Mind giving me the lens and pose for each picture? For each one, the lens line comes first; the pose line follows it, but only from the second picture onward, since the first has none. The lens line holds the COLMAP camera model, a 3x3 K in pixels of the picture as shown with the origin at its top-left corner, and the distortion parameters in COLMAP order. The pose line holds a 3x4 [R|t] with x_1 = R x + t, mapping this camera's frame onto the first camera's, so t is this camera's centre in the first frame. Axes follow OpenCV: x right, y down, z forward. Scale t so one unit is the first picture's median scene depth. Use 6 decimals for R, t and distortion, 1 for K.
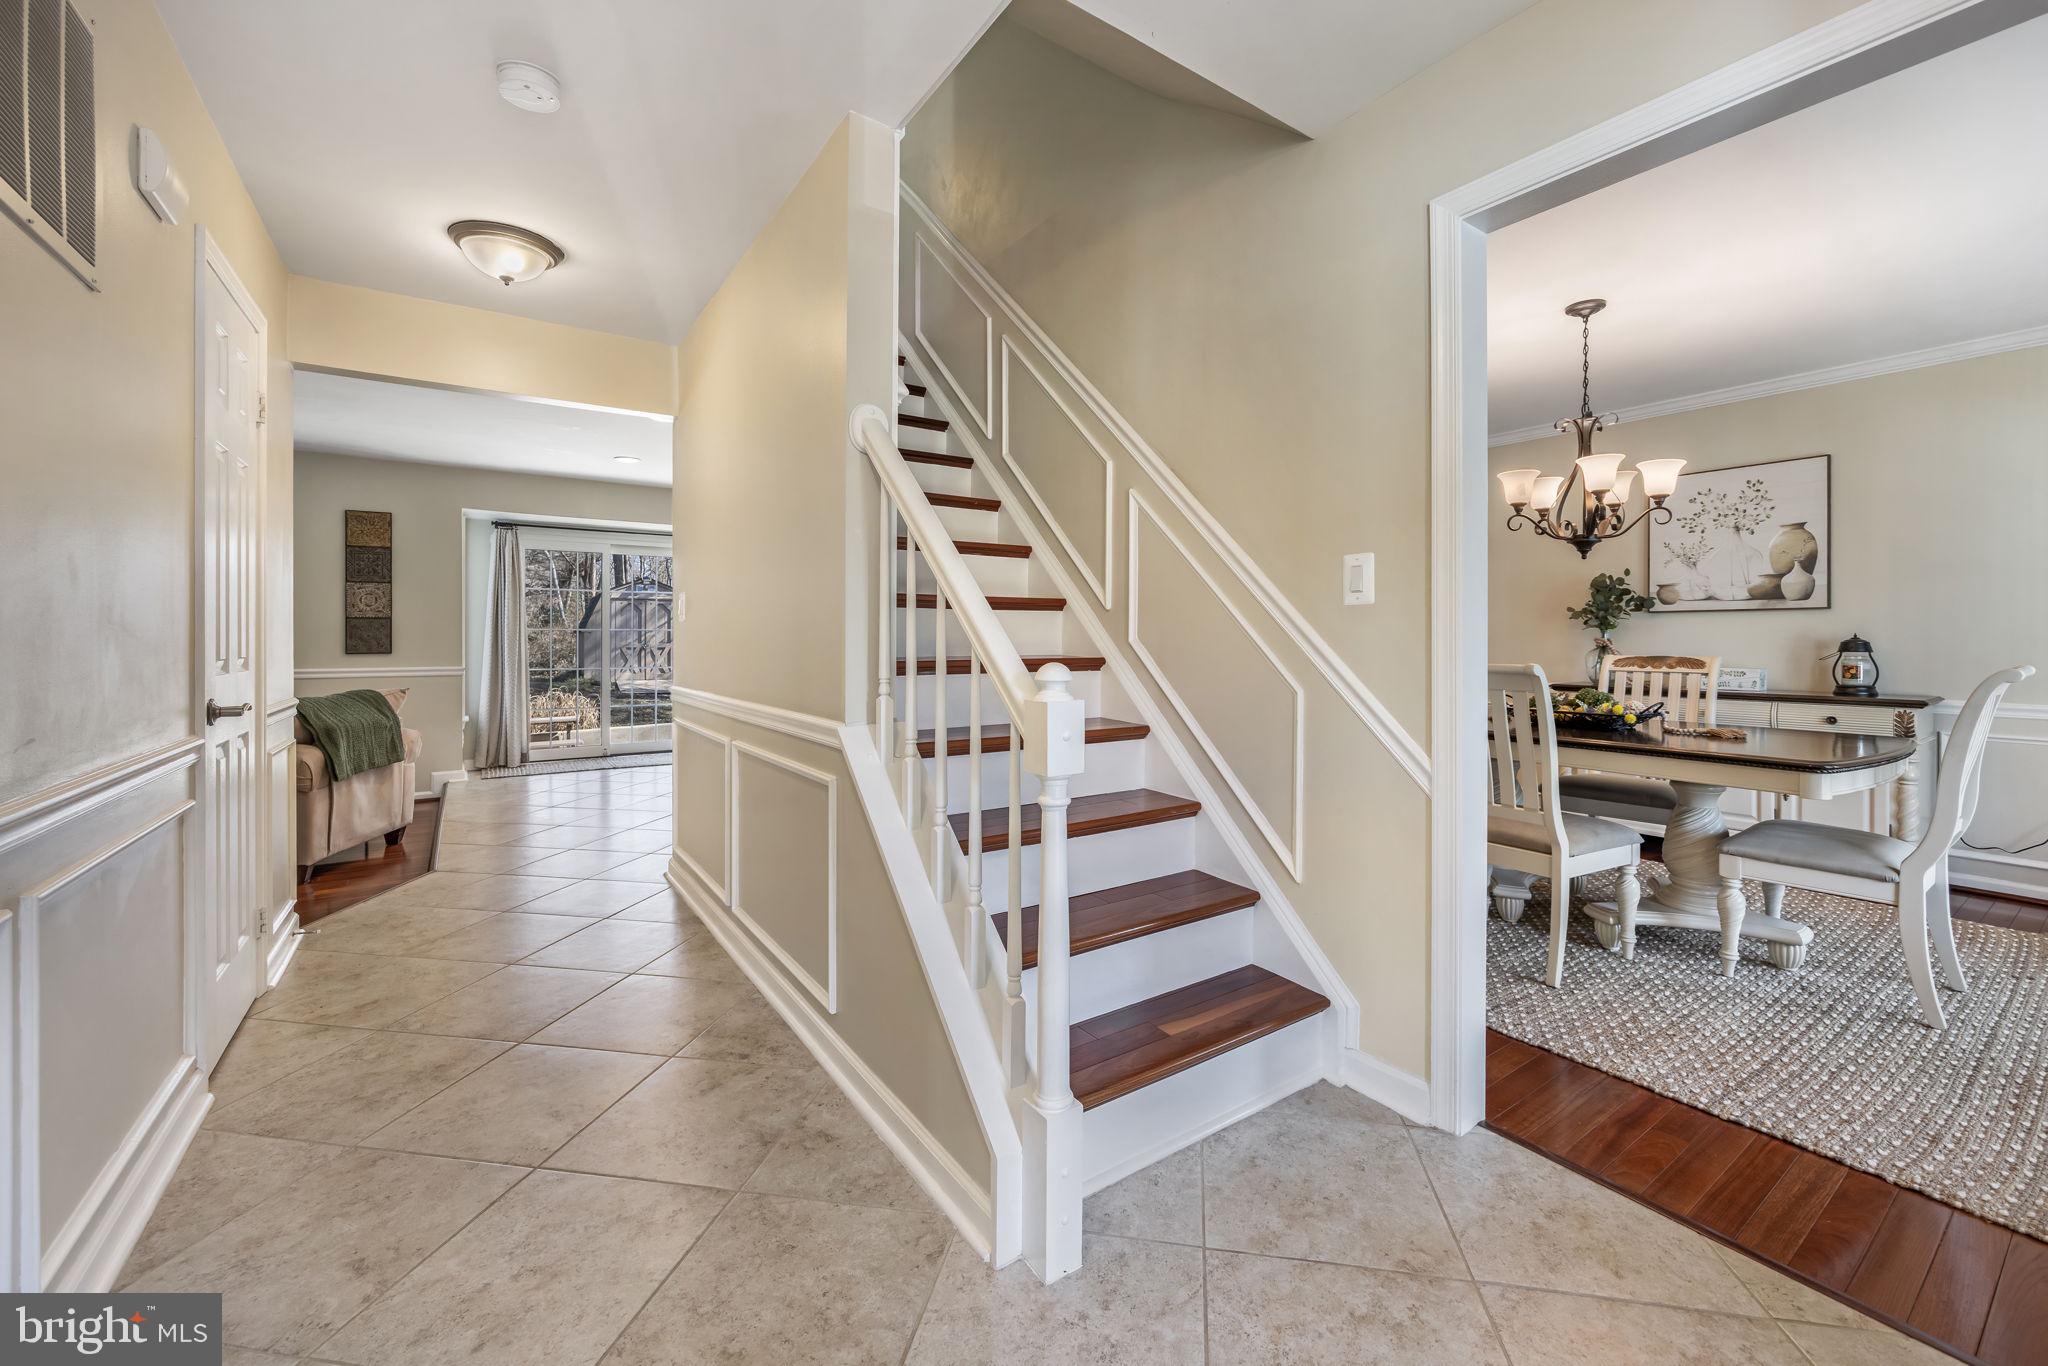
lens RADIAL K [[816.3, 0, 1050.6], [0, 816.3, 638.9], [0, 0, 1]] dist [0.000054, 0.000033]
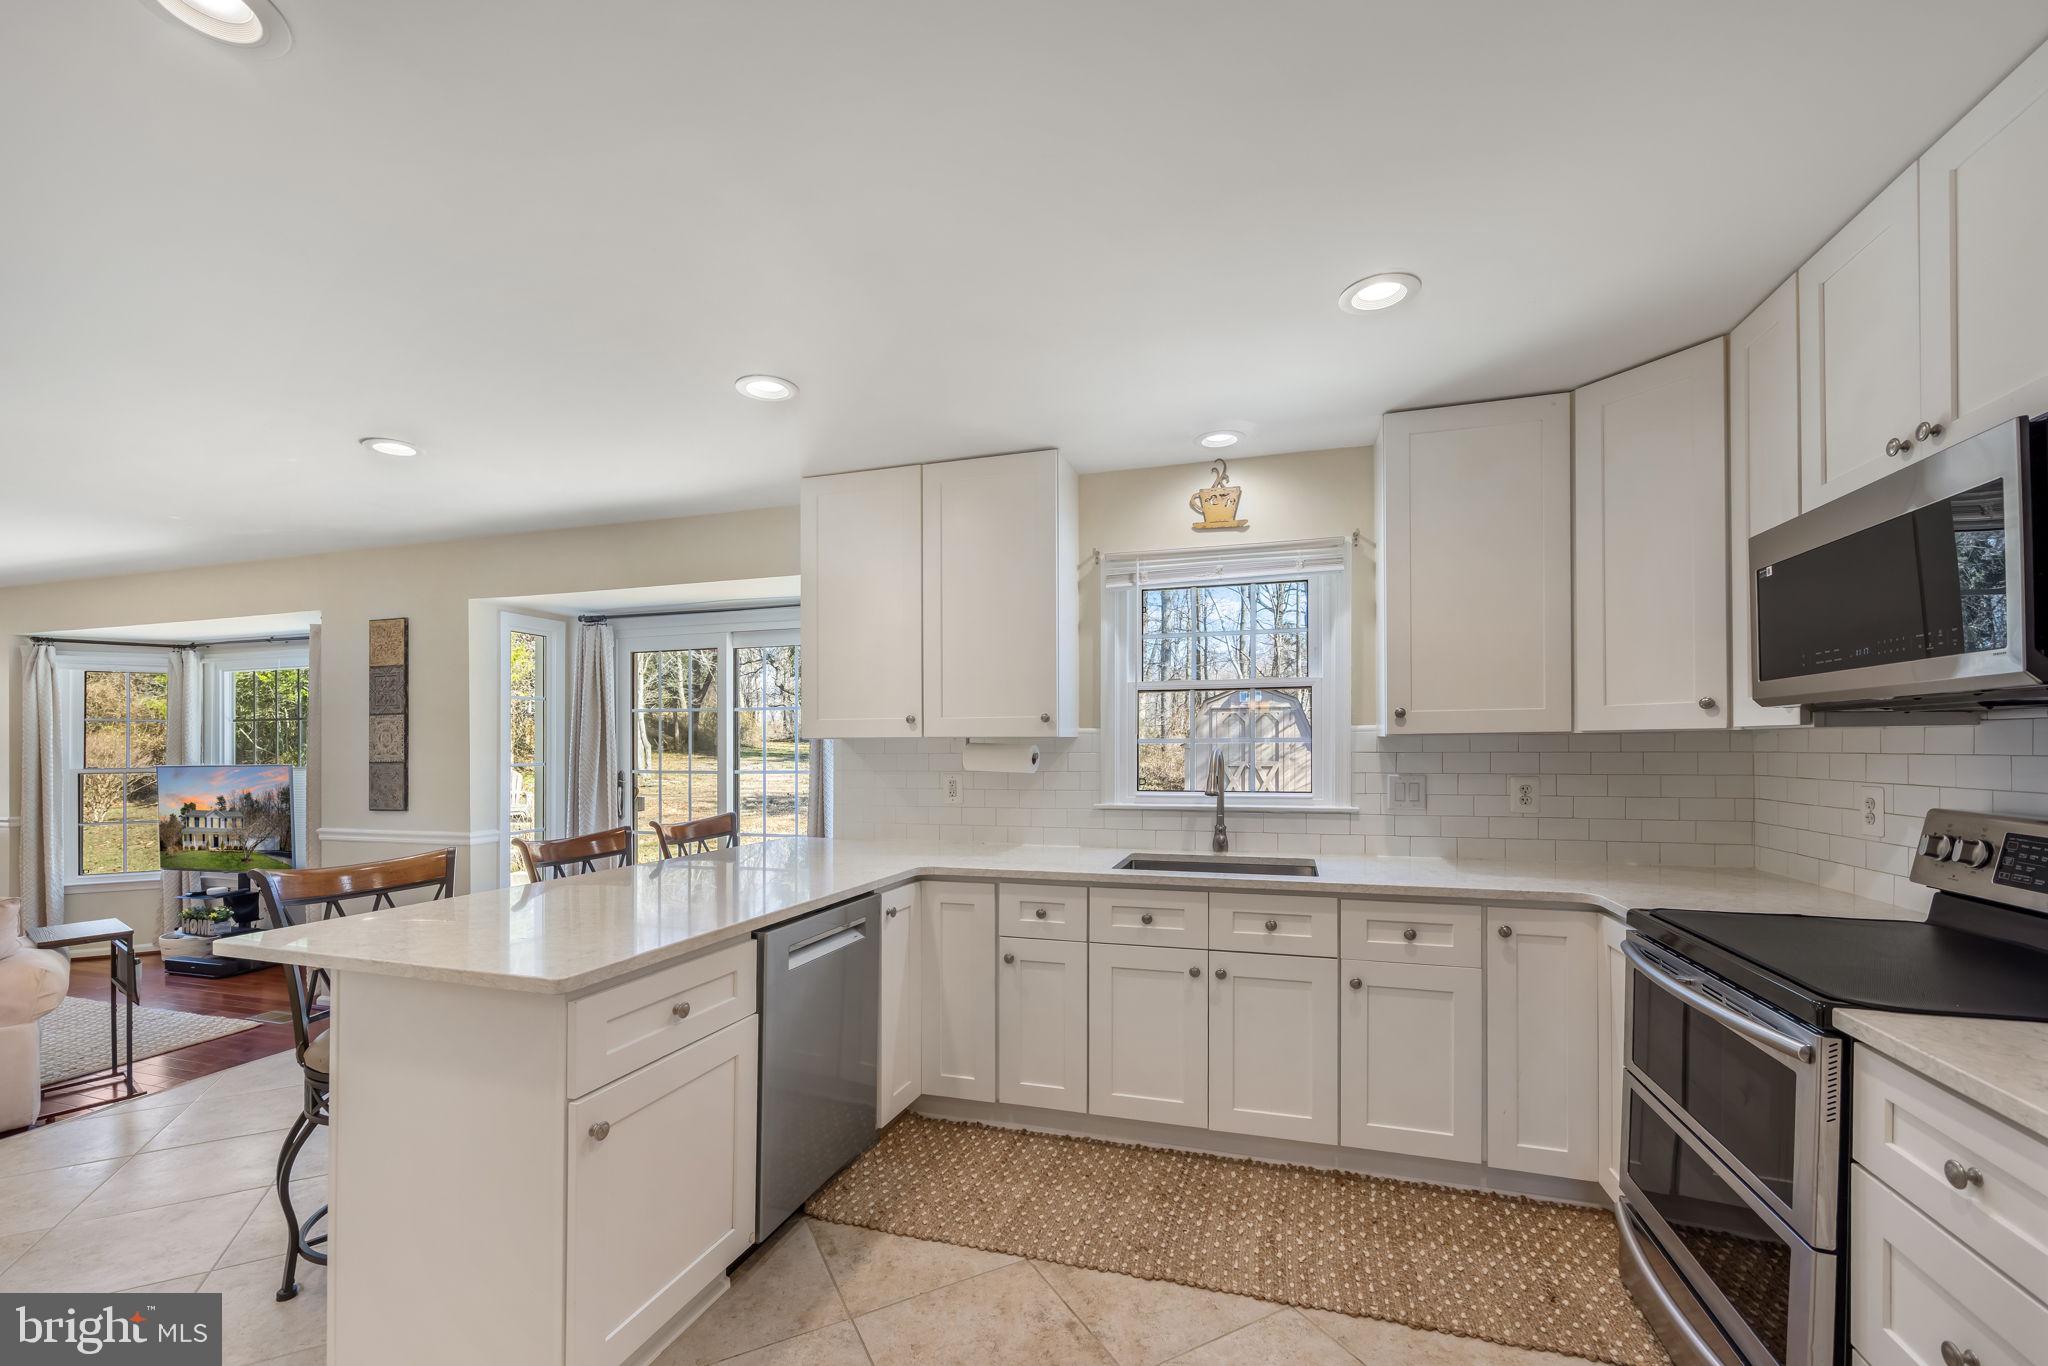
lens RADIAL K [[817.3, 0, 1038.8], [0, 817.3, 740.2], [0, 0, 1]] dist [0.000142, -0.000015]
pose [[0.614328, -0.012286, -0.788955, 0.107357], [0.007567, 0.999925, -0.009679, -0.034285], [0.789015, -0.000024, 0.614374, 1.008046]]
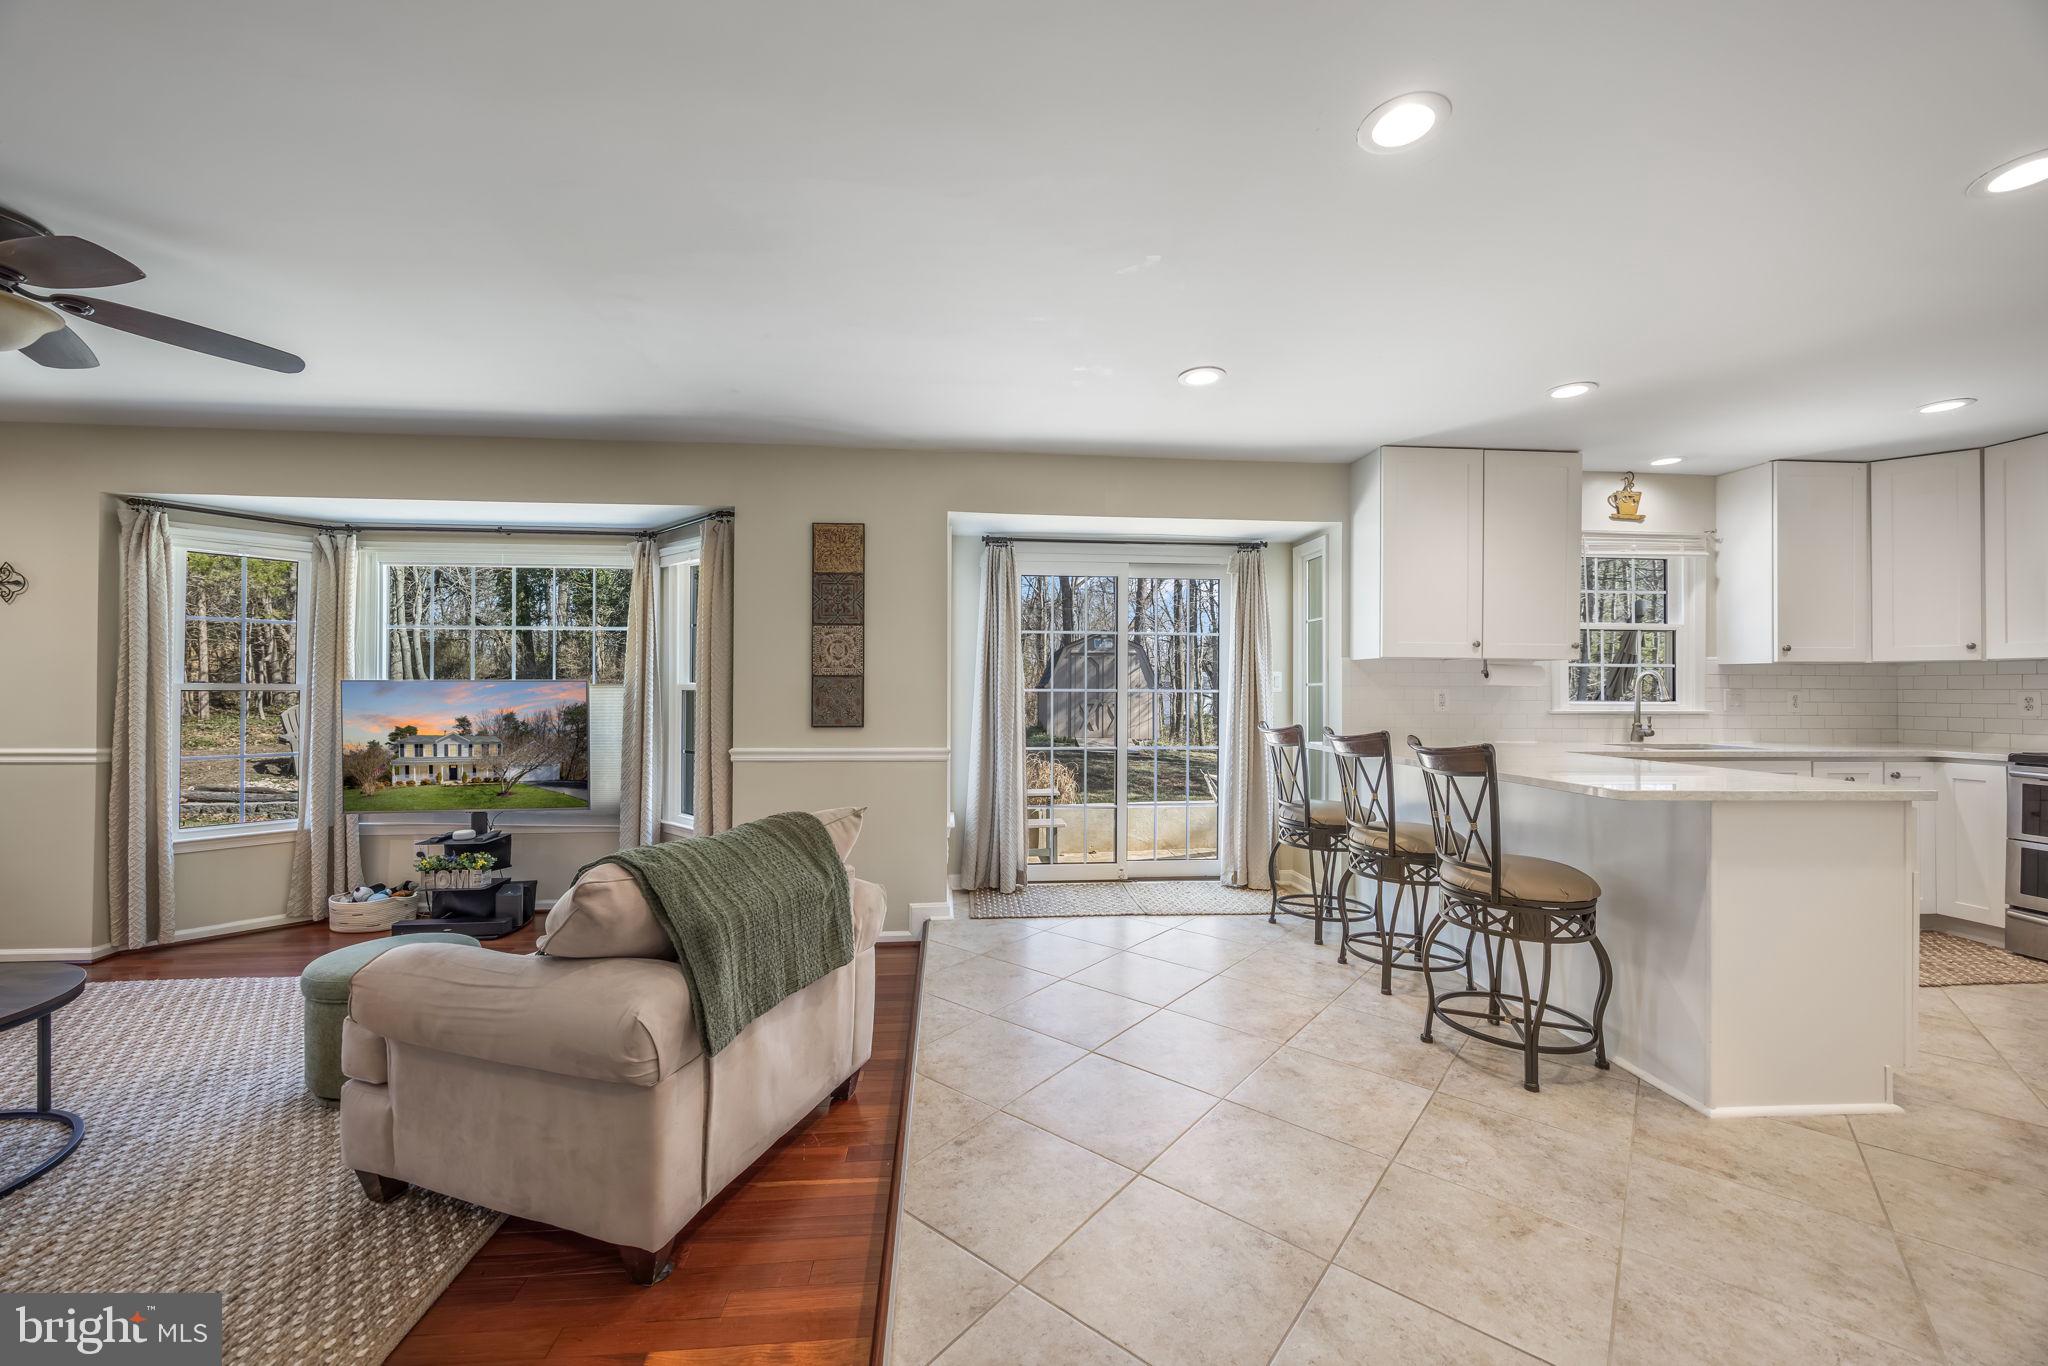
lens RADIAL K [[779.5, 0, 1024.0], [0, 779.5, 683.0], [0, 0, 1]] dist [0.000041, -0.000176]
pose [[0.865038, -0.004057, -0.501690, -0.364979], [-0.001823, 0.999935, -0.011229, -0.012402], [0.501703, 0.010628, 0.864975, 0.505058]]
